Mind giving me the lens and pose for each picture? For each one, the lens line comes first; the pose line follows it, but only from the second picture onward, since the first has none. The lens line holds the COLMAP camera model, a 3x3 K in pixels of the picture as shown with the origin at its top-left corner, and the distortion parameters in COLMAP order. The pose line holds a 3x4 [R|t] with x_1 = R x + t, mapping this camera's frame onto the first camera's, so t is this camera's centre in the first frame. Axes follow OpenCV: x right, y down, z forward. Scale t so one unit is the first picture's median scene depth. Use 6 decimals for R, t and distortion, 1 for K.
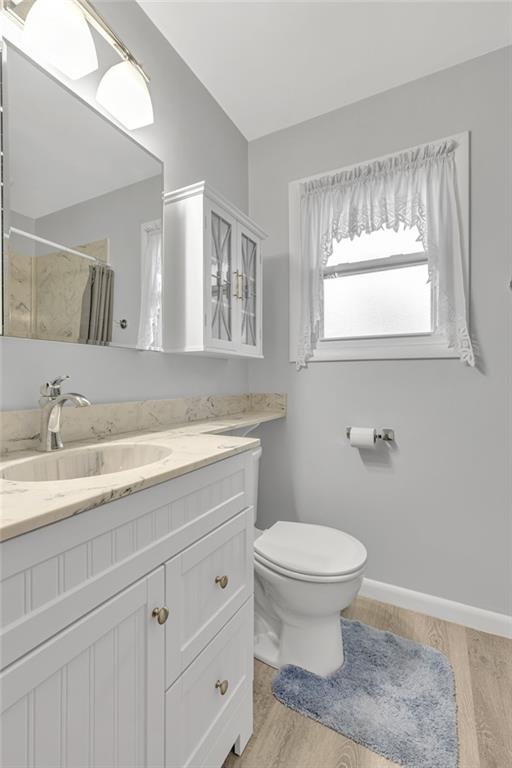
lens RADIAL K [[339.0, 0, 253.9], [0, 339.0, 381.7], [0, 0, 1]] dist [0.002427, 0.001208]
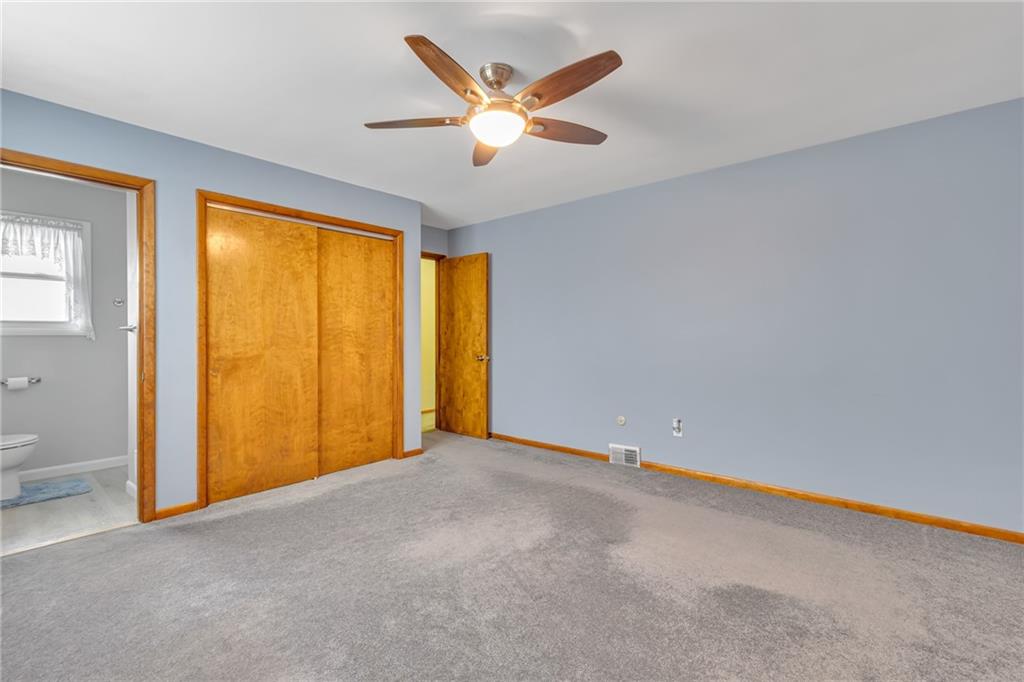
lens RADIAL K [[452.0, 0, 513.1], [0, 452.0, 338.6], [0, 0, 1]] dist [0.002427, 0.001208]
pose [[0.215388, -0.007848, 0.976497, -1.321000], [0.001347, 0.999969, 0.007739, -0.066505], [-0.976528, -0.000351, 0.215391, -1.834973]]
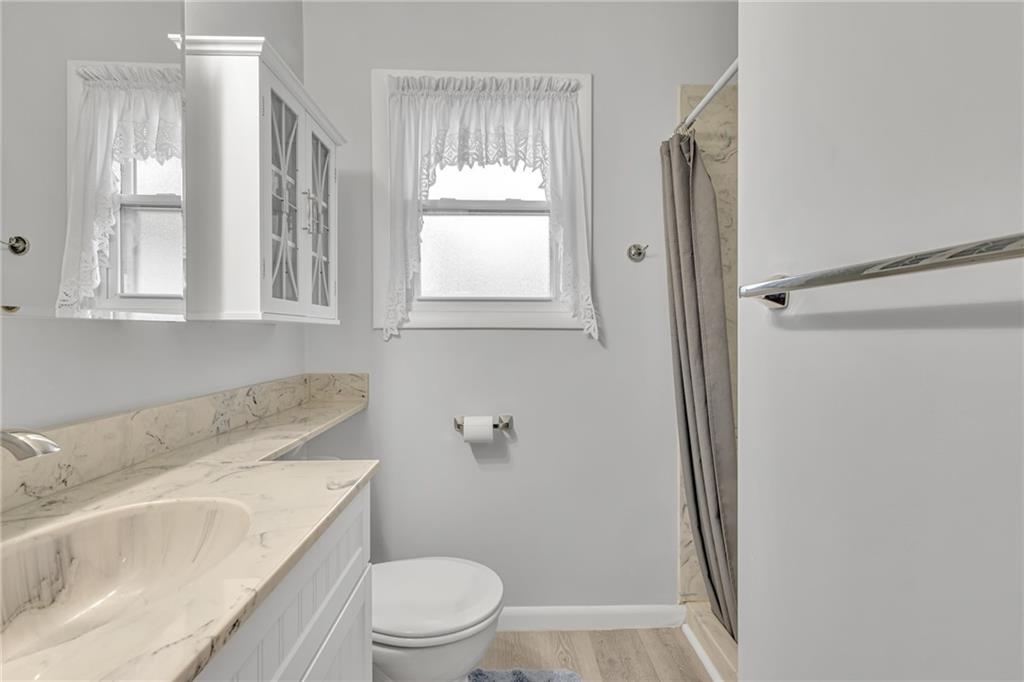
lens RADIAL K [[452.0, 0, 510.7], [0, 452.0, 340.4], [0, 0, 1]] dist [0.002427, 0.001208]
pose [[0.870285, -0.006582, 0.492504, -0.125467], [0.003446, 0.999968, 0.007276, -0.046606], [-0.492536, -0.004635, 0.870280, 0.065886]]
